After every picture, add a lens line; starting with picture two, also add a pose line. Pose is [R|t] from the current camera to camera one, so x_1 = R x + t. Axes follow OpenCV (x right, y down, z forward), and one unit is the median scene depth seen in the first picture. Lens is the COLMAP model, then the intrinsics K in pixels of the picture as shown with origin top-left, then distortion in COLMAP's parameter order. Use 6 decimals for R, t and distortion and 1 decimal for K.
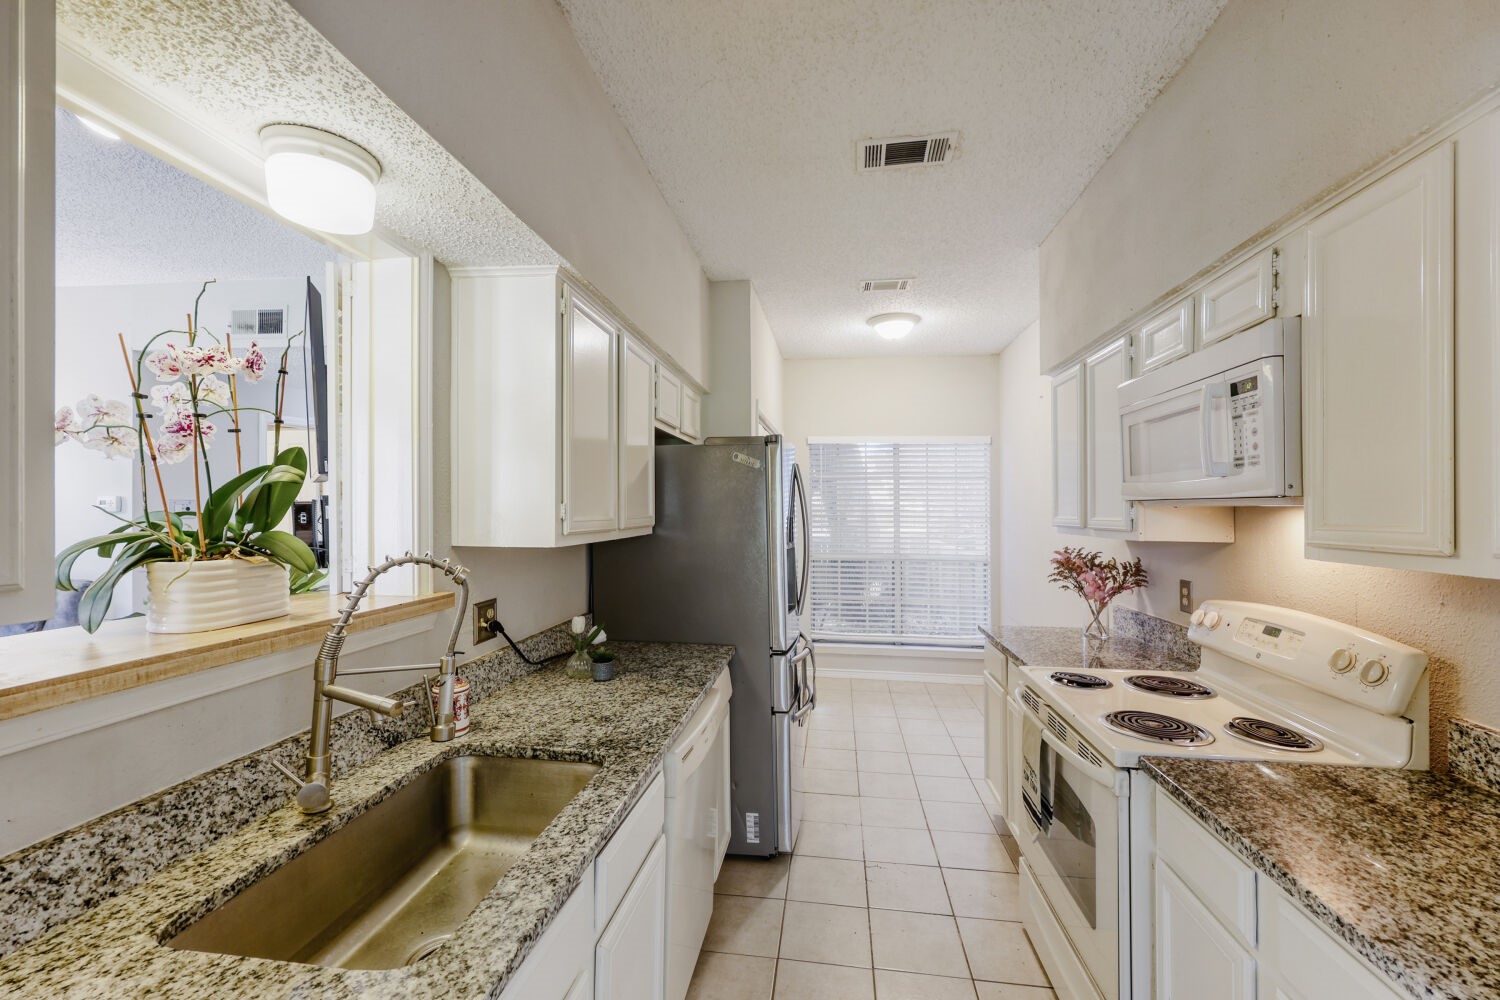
lens RADIAL K [[619.1, 0, 743.2], [0, 619.1, 505.5], [0, 0, 1]] dist [-0.000868, 0.000715]
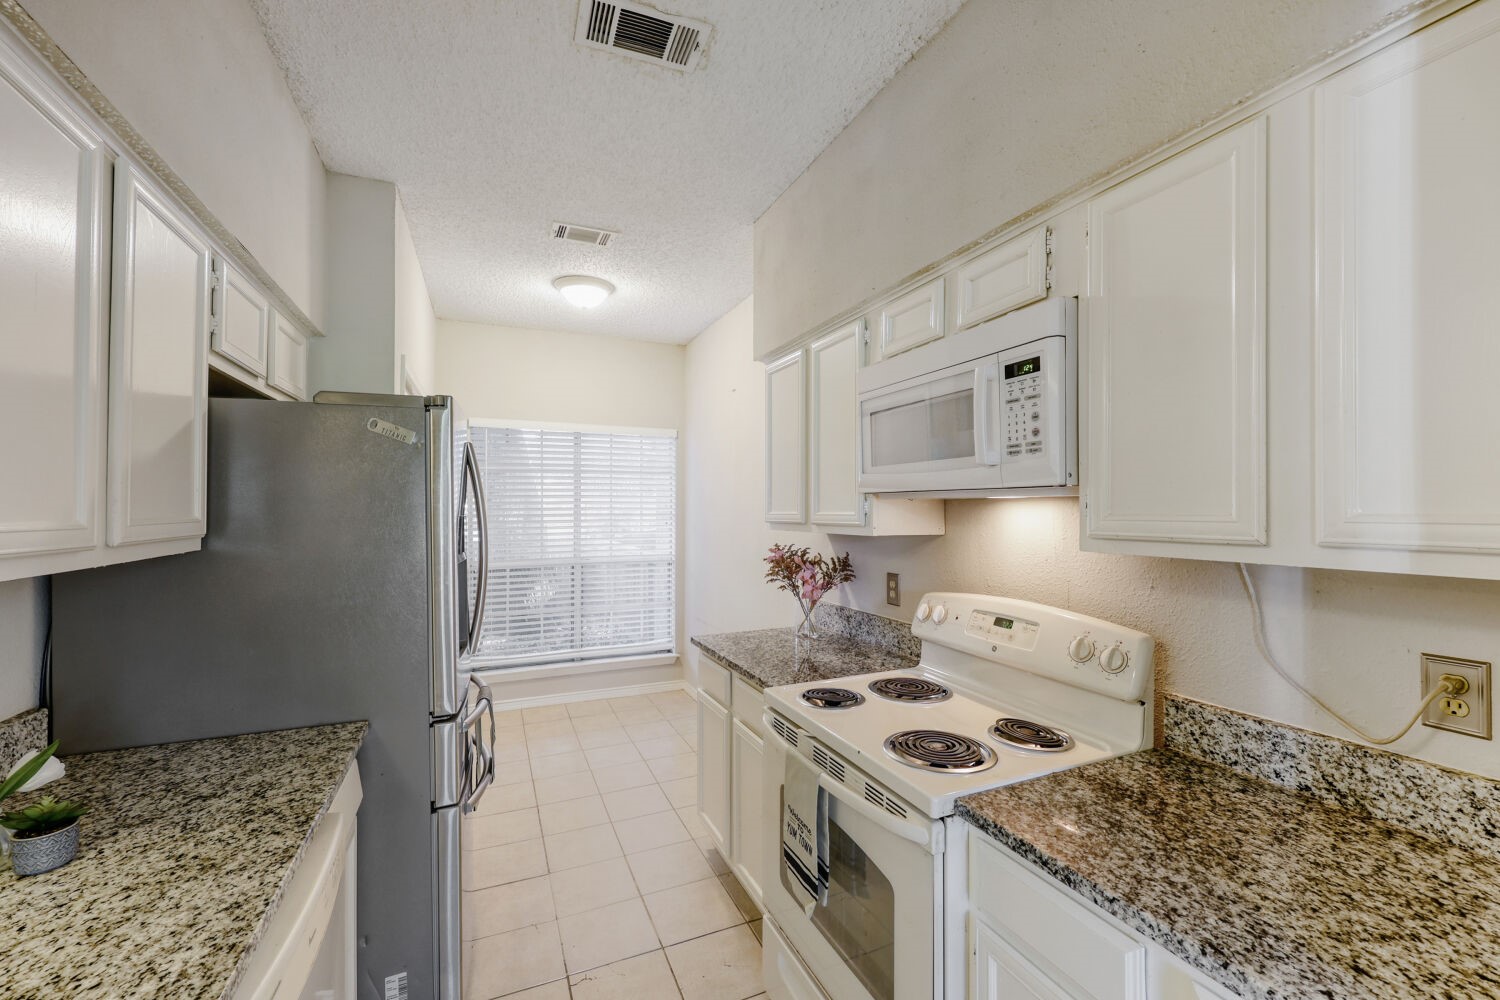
lens RADIAL K [[619.1, 0, 748.9], [0, 619.1, 485.7], [0, 0, 1]] dist [-0.000868, 0.000715]
pose [[0.850364, 0.009924, 0.526101, -0.021101], [0.005744, 0.999588, -0.028139, 0.005977], [-0.526163, 0.026951, 0.849956, 0.292264]]
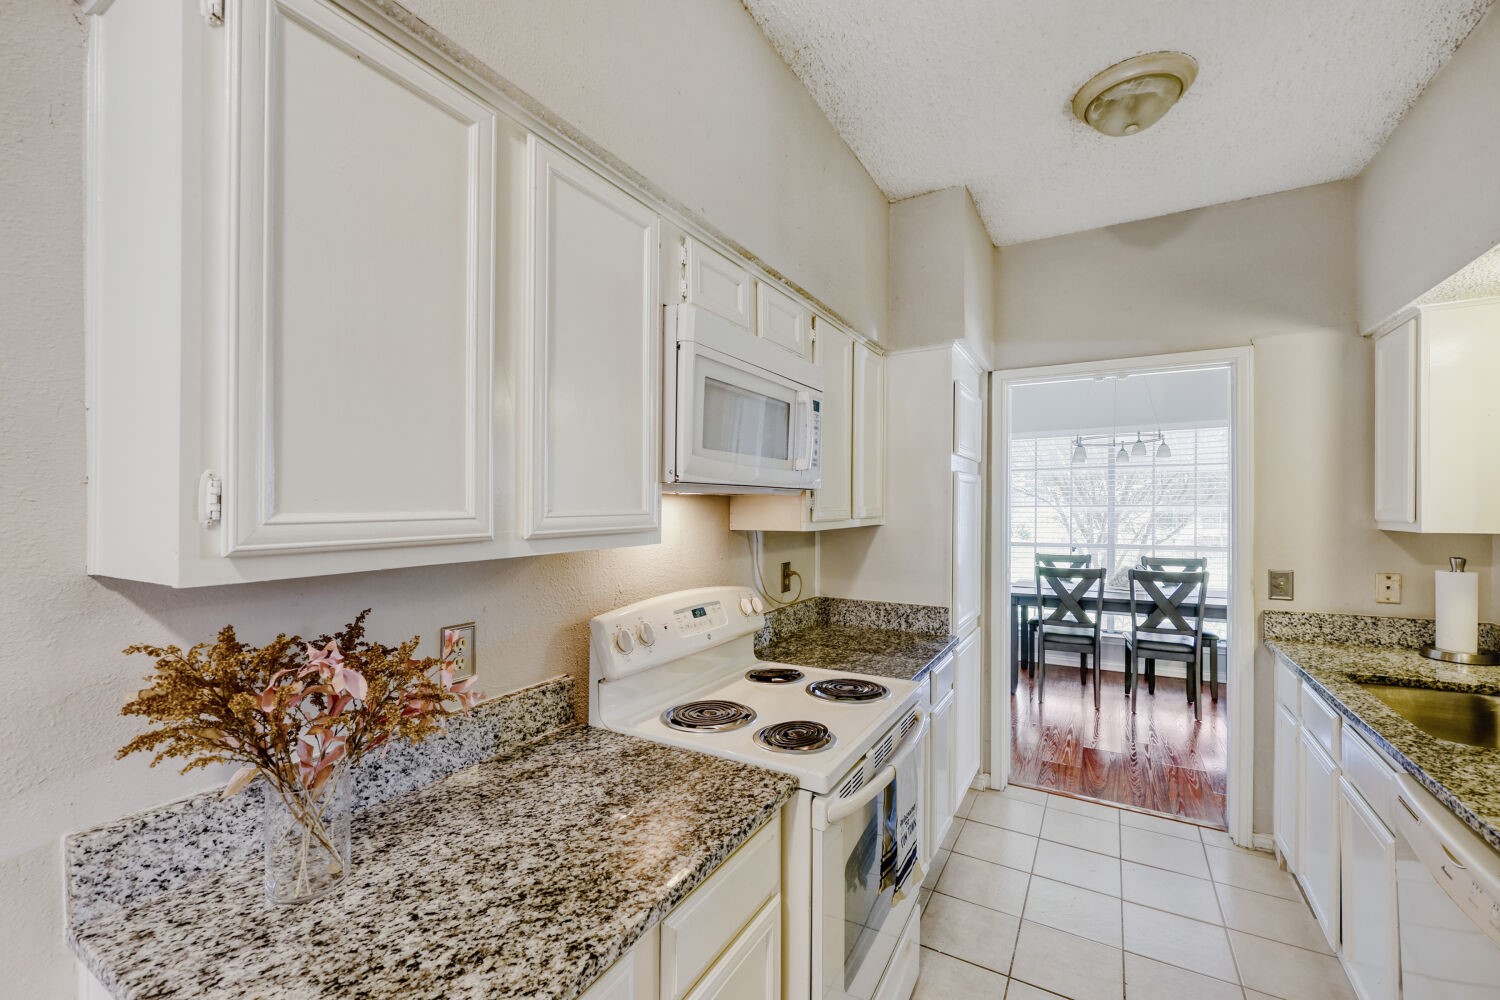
lens RADIAL K [[619.1, 0, 748.7], [0, 619.1, 506.9], [0, 0, 1]] dist [-0.000868, 0.000715]
pose [[-0.929055, -0.007167, 0.369871, 0.313257], [-0.007280, 0.999973, 0.001090, 0.016872], [-0.369869, -0.001680, -0.929082, 1.590742]]
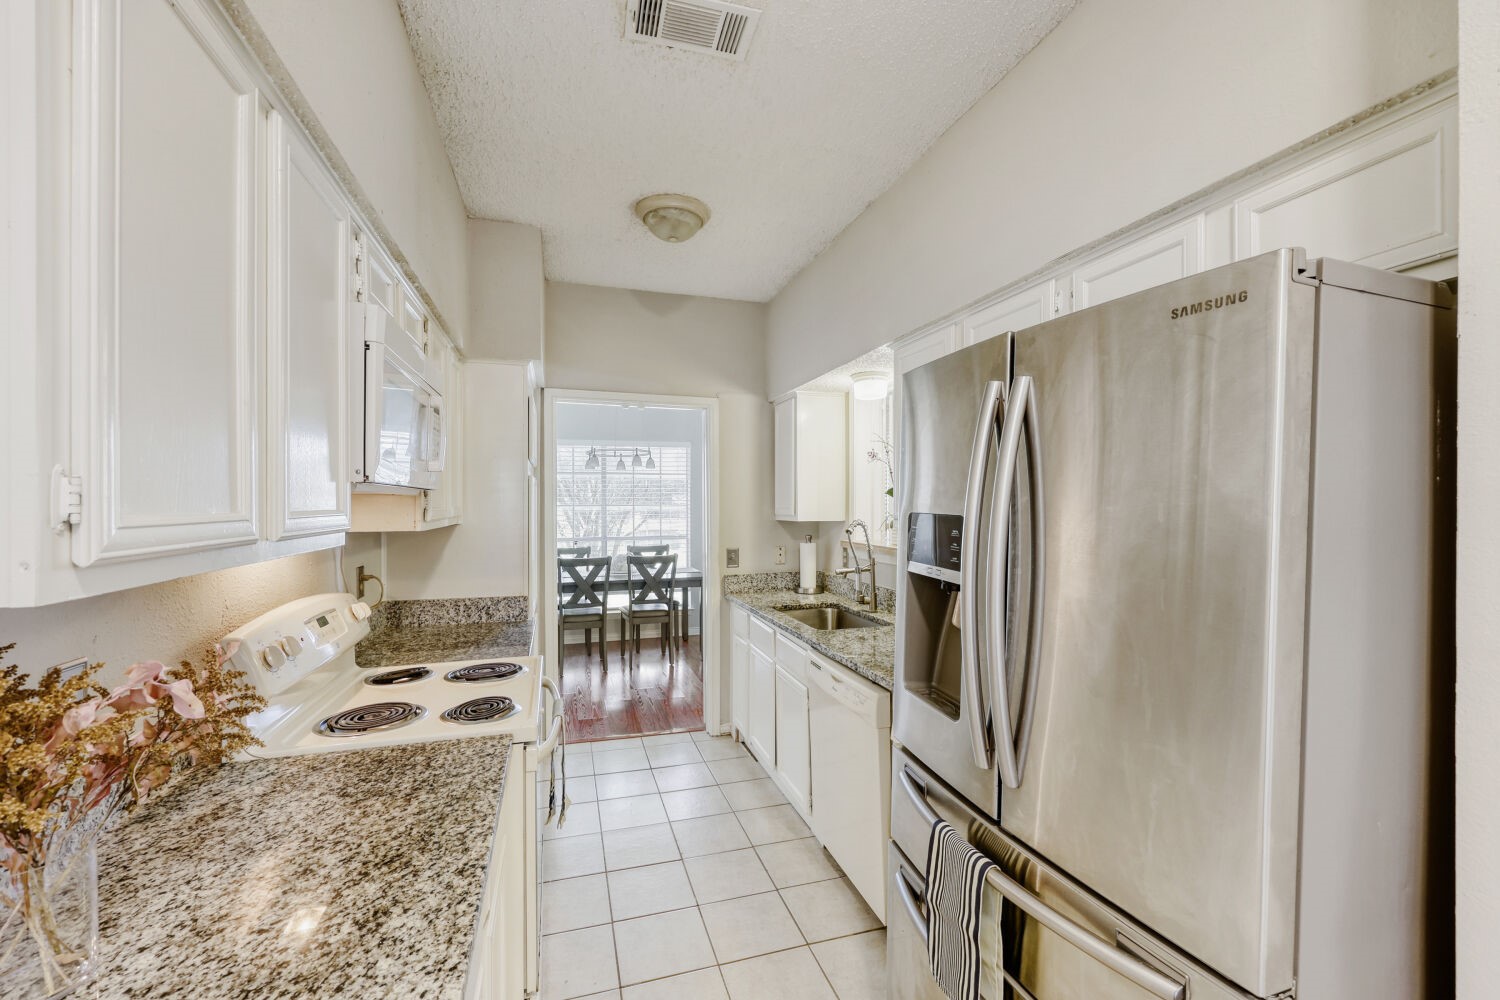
lens RADIAL K [[619.1, 0, 759.9], [0, 619.1, 504.0], [0, 0, 1]] dist [-0.000868, 0.000715]
pose [[-0.896504, -0.007910, -0.442965, 0.545374], [-0.004768, 0.999955, -0.008206, 0.018223], [0.443010, -0.005245, -0.896501, 1.778378]]
